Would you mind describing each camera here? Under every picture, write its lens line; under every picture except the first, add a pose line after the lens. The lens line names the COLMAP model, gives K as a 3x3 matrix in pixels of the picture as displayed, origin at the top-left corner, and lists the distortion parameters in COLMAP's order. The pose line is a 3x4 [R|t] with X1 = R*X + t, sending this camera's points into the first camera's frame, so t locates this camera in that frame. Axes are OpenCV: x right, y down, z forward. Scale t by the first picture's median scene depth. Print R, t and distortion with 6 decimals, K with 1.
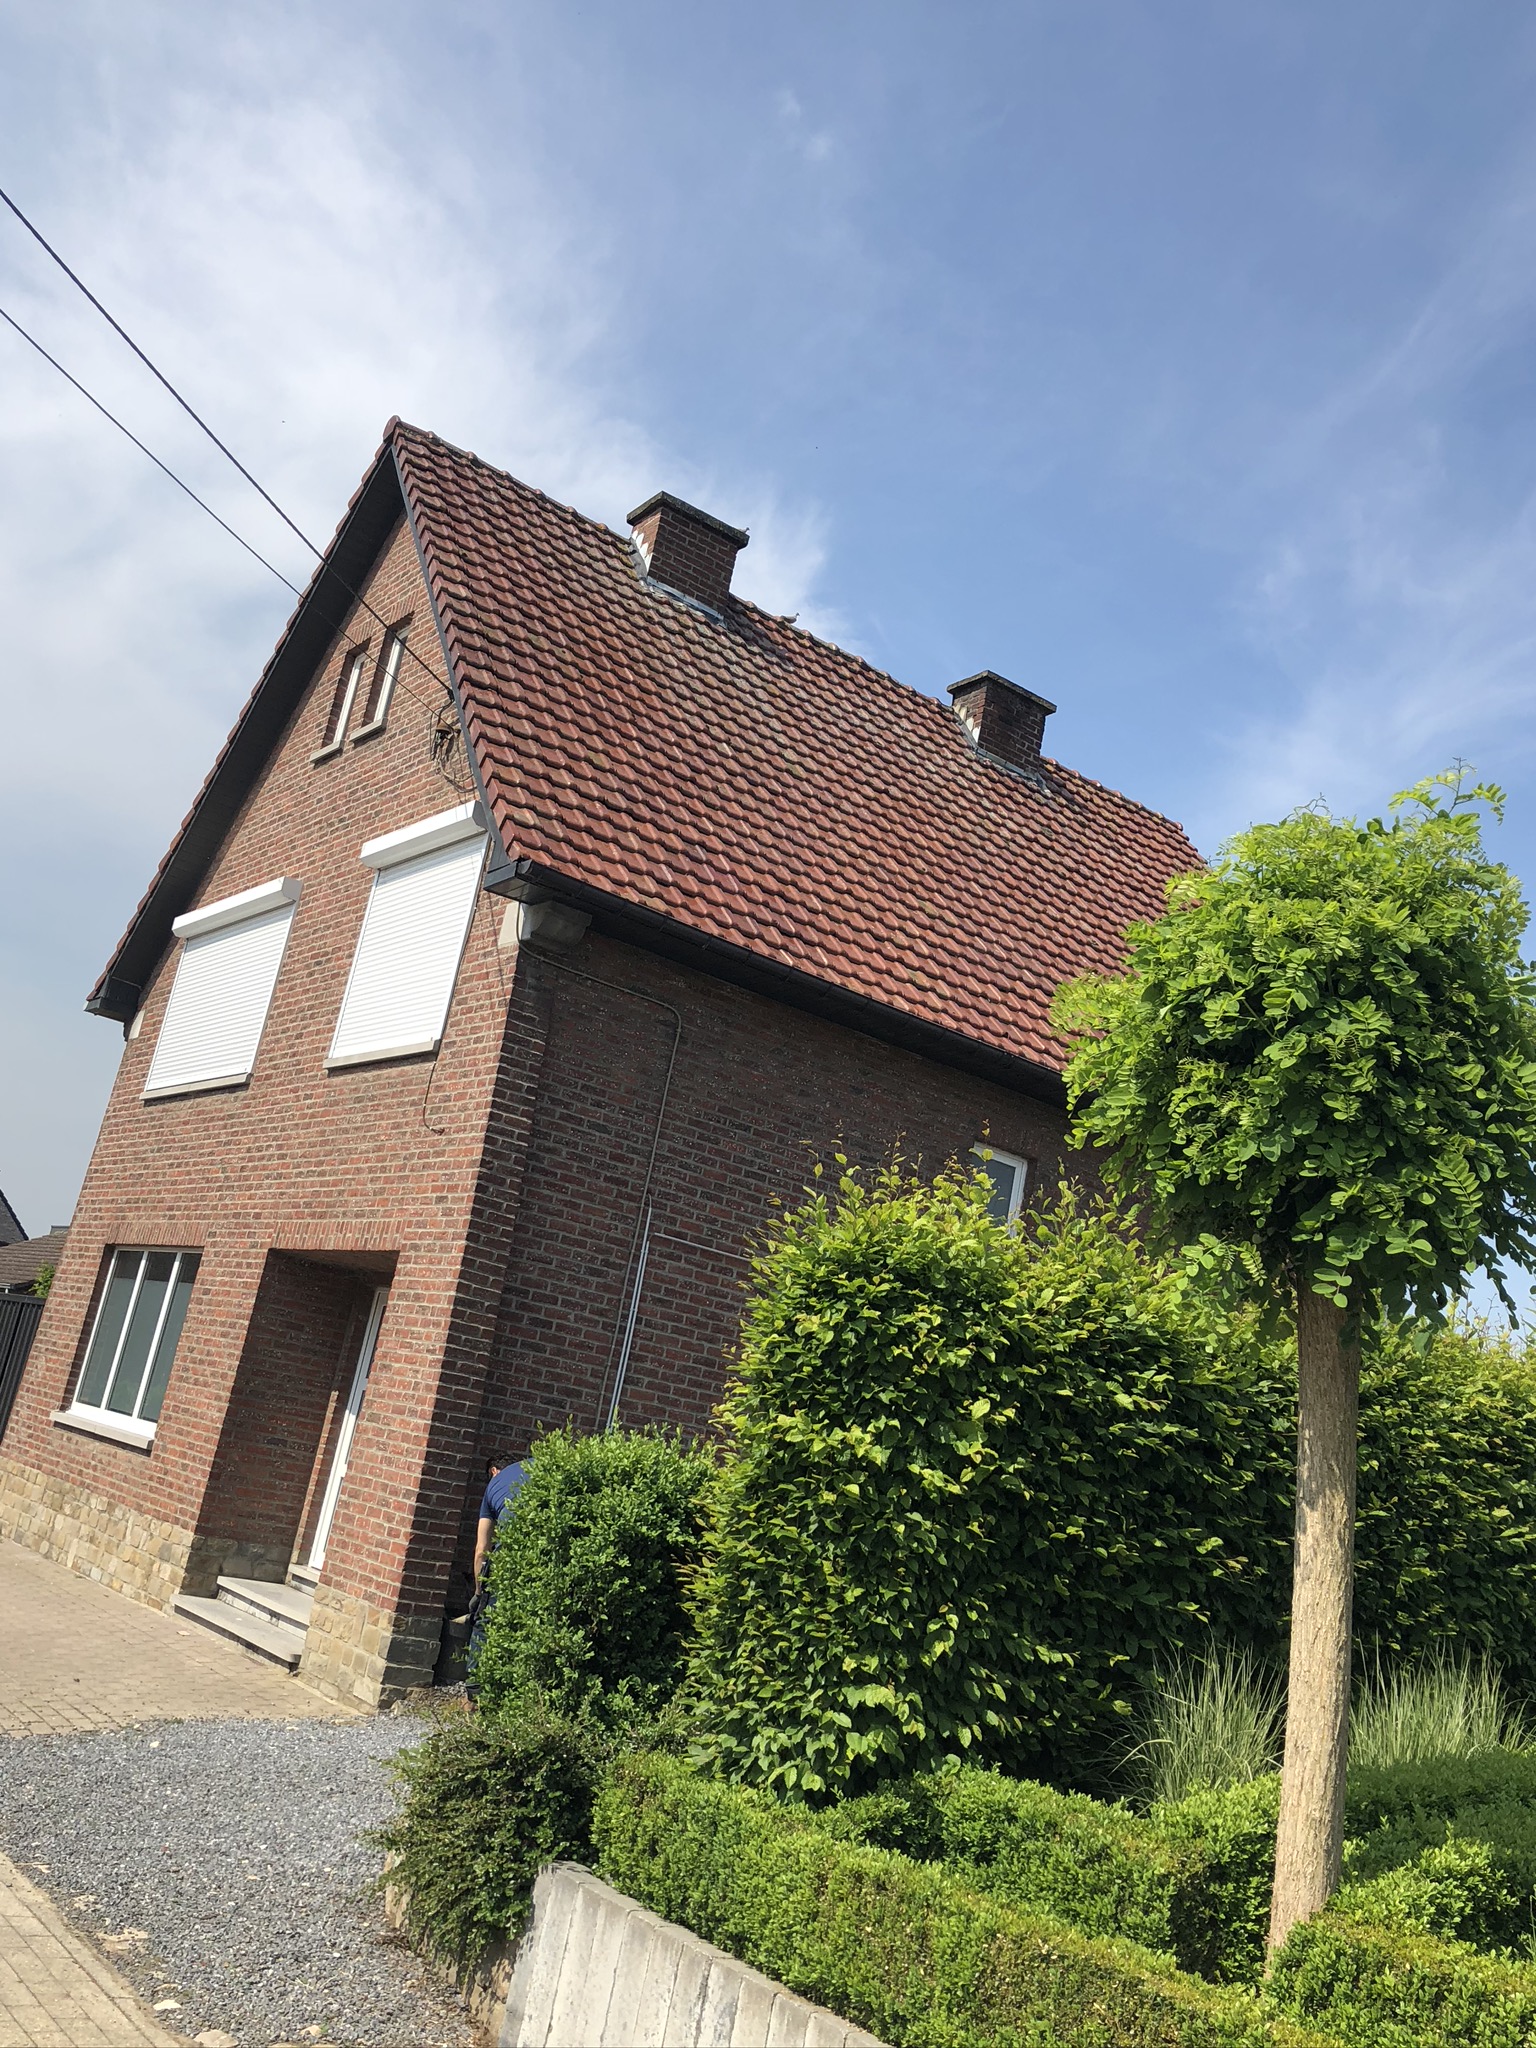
lens RADIAL K [[1872.4, 0, 762.2], [0, 1872.4, 1004.4], [0, 0, 1]] dist [0.068072, -0.142114]
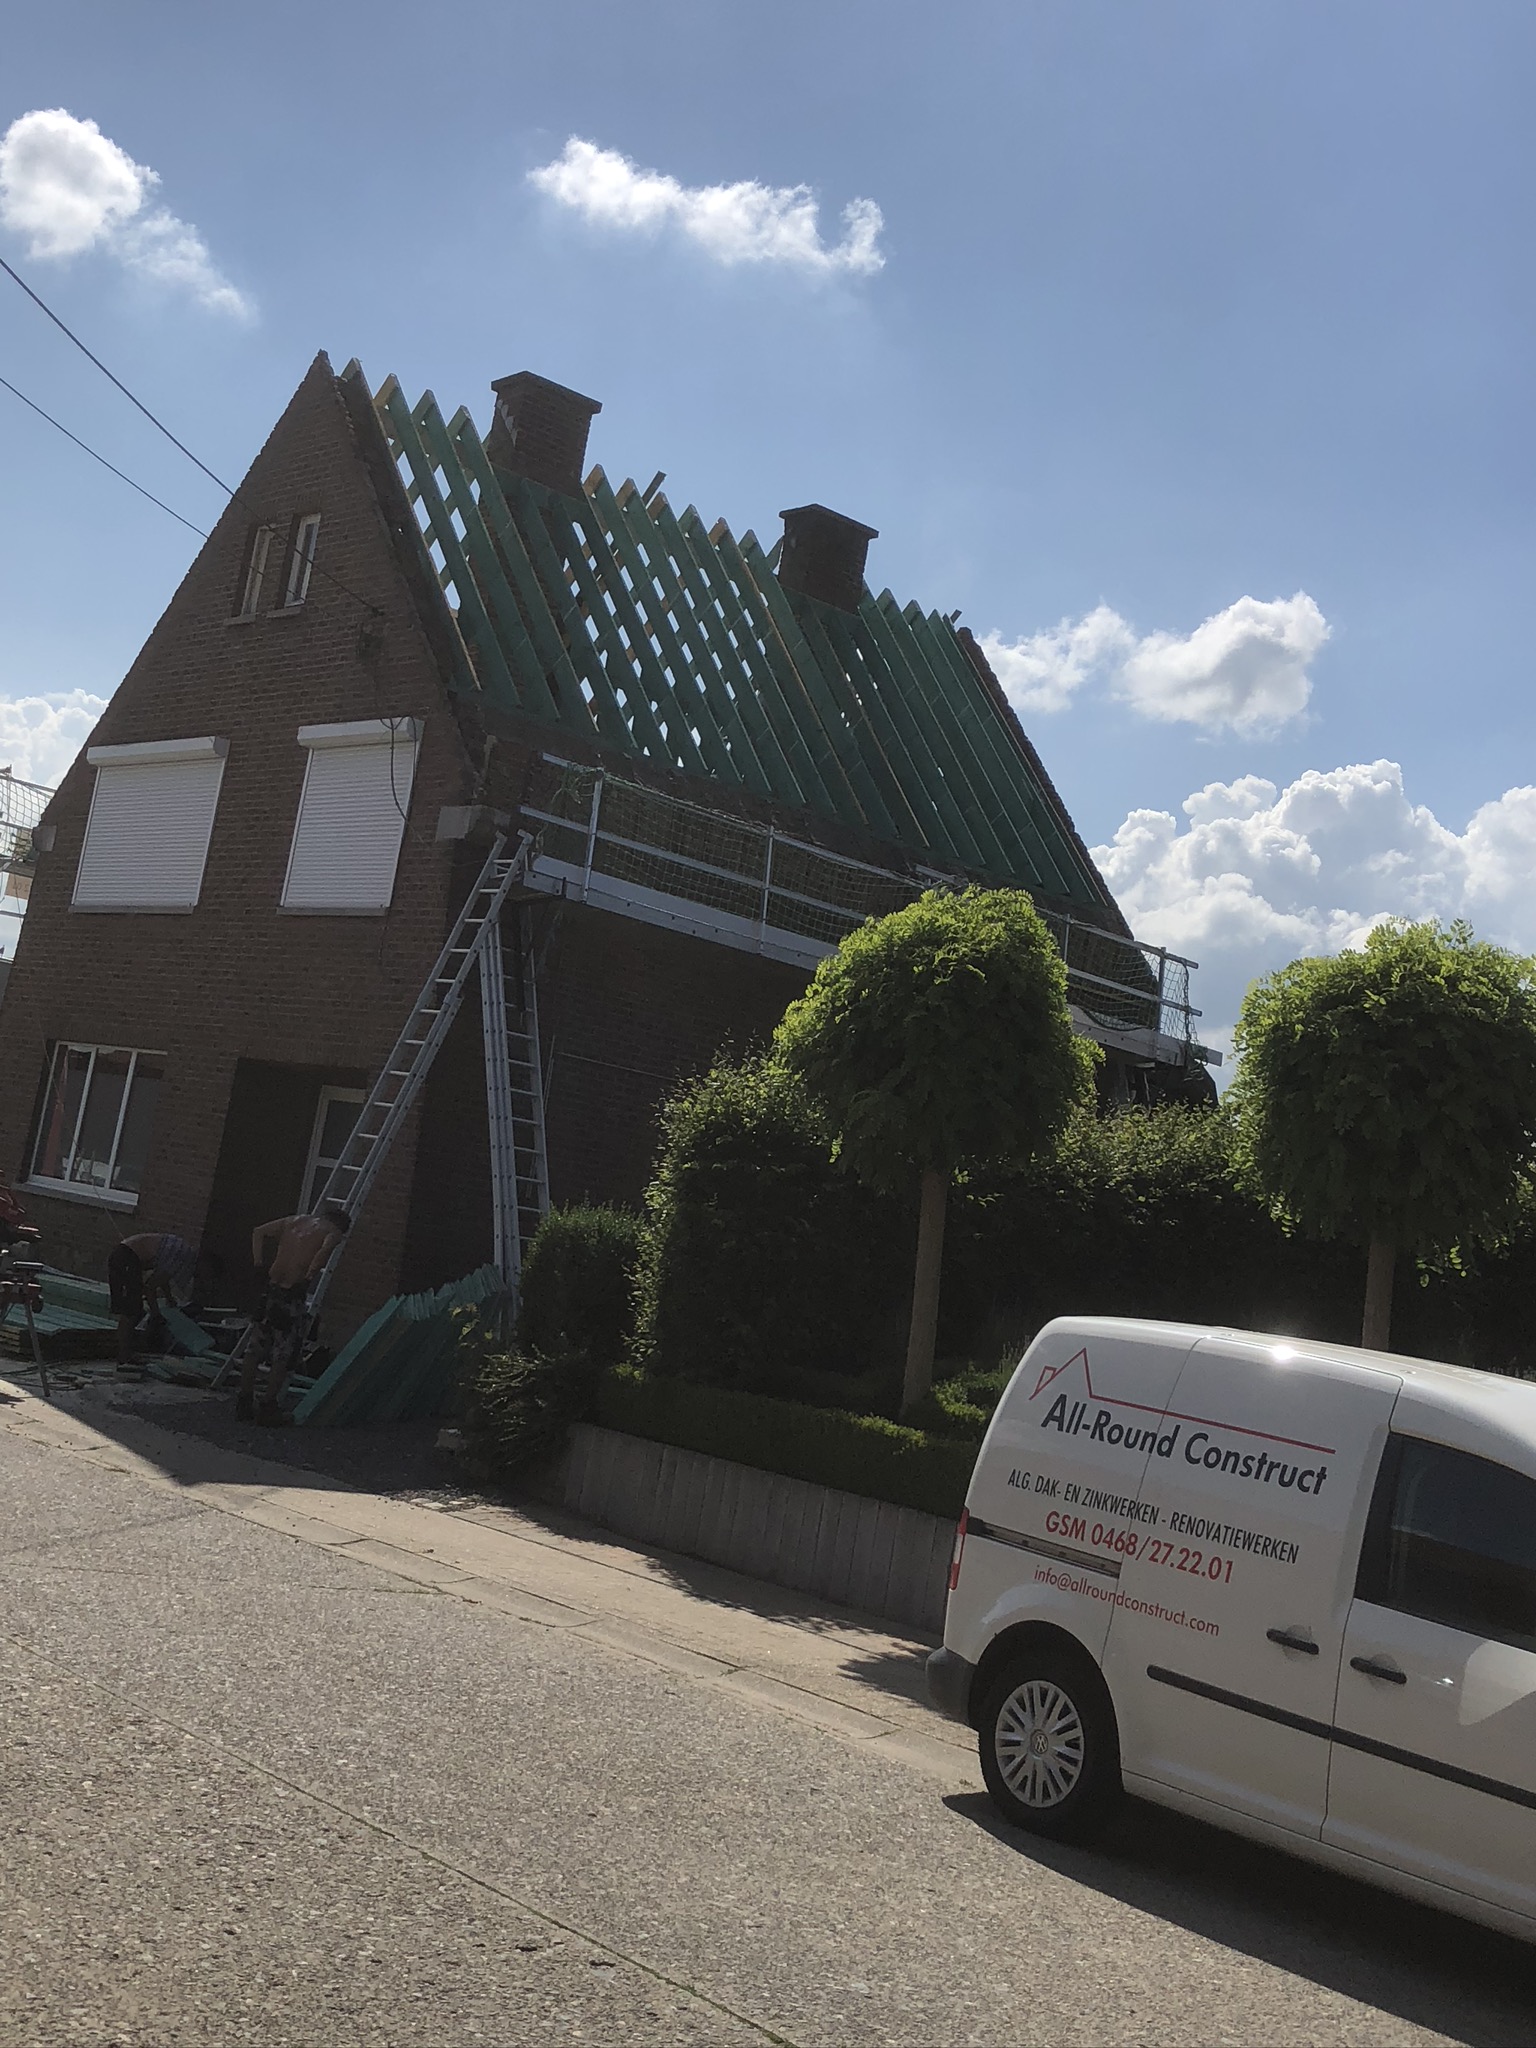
lens RADIAL K [[2476.0, 0, 769.9], [0, 2476.0, 1011.6], [0, 0, 1]] dist [0.131557, -0.000695]
pose [[0.995667, -0.009721, 0.092482, -0.061424], [-0.005655, 0.986349, 0.164569, -0.174651], [-0.092819, -0.164379, 0.982021, -0.655834]]
